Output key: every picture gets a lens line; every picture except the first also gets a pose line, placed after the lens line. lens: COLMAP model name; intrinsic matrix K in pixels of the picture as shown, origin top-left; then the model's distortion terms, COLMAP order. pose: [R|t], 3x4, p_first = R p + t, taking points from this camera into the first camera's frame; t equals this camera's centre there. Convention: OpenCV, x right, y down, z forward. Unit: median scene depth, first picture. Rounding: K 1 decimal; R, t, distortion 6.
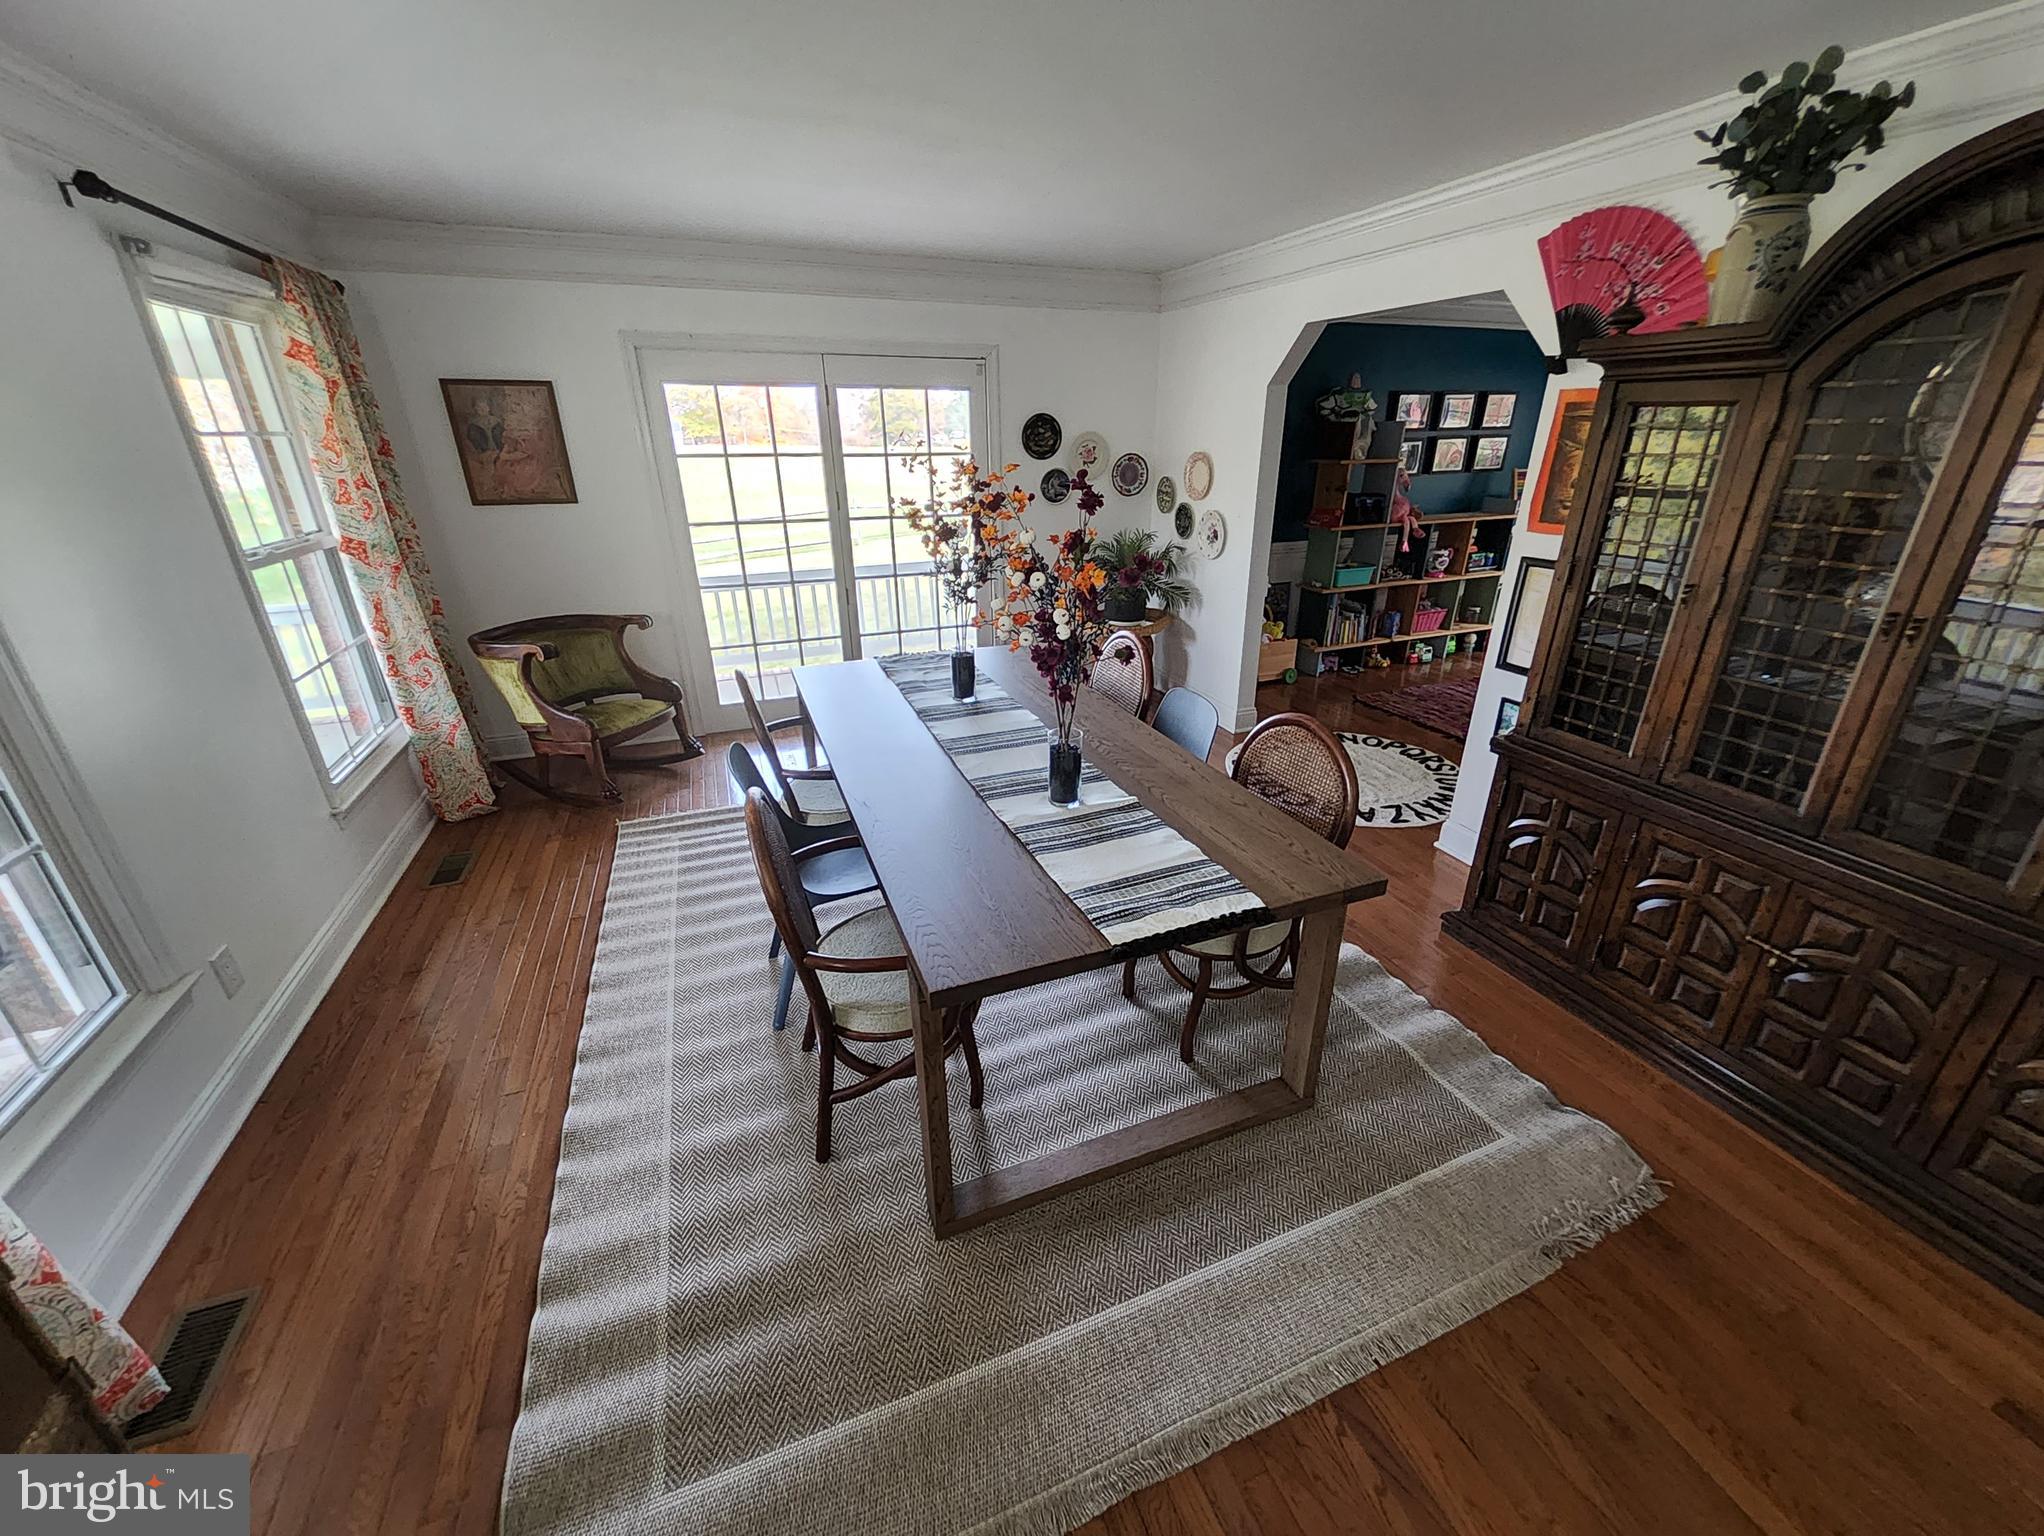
lens RADIAL K [[814.3, 0, 1038.6], [0, 814.3, 777.2], [0, 0, 1]] dist [0.012086, -0.008043]
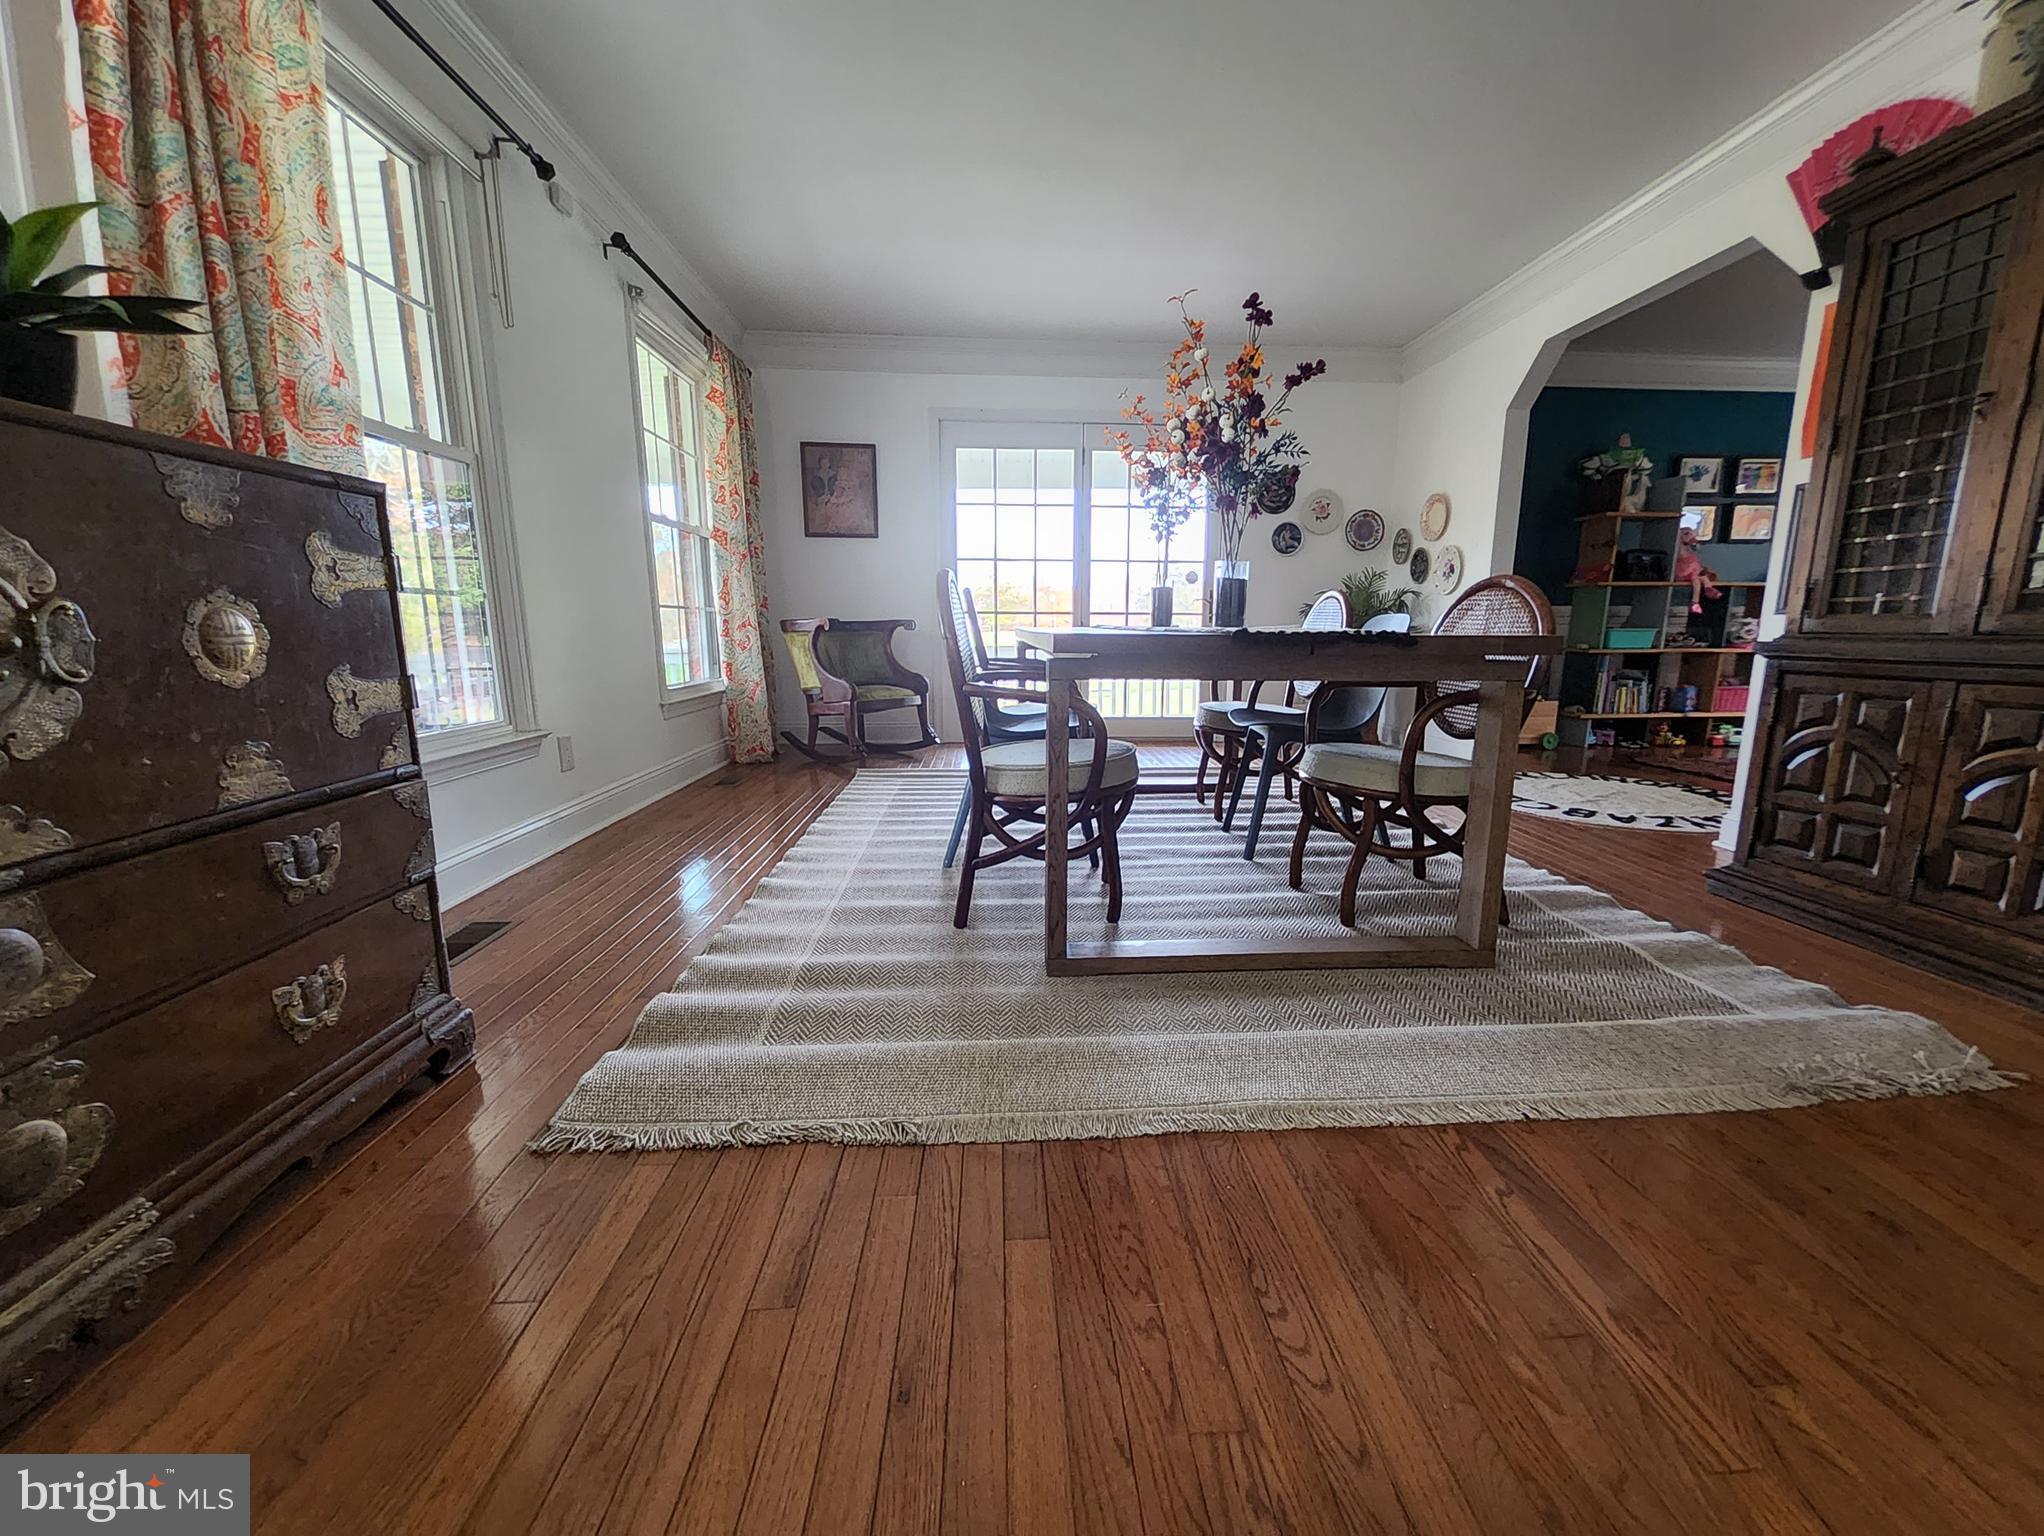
lens RADIAL K [[814.3, 0, 1035.9], [0, 814.3, 772.8], [0, 0, 1]] dist [0.012086, -0.008043]
pose [[0.948924, 0.060796, -0.309593, 0.084281], [-0.129638, 0.969732, -0.206917, 0.286624], [0.287642, 0.236484, 0.928083, 0.003756]]
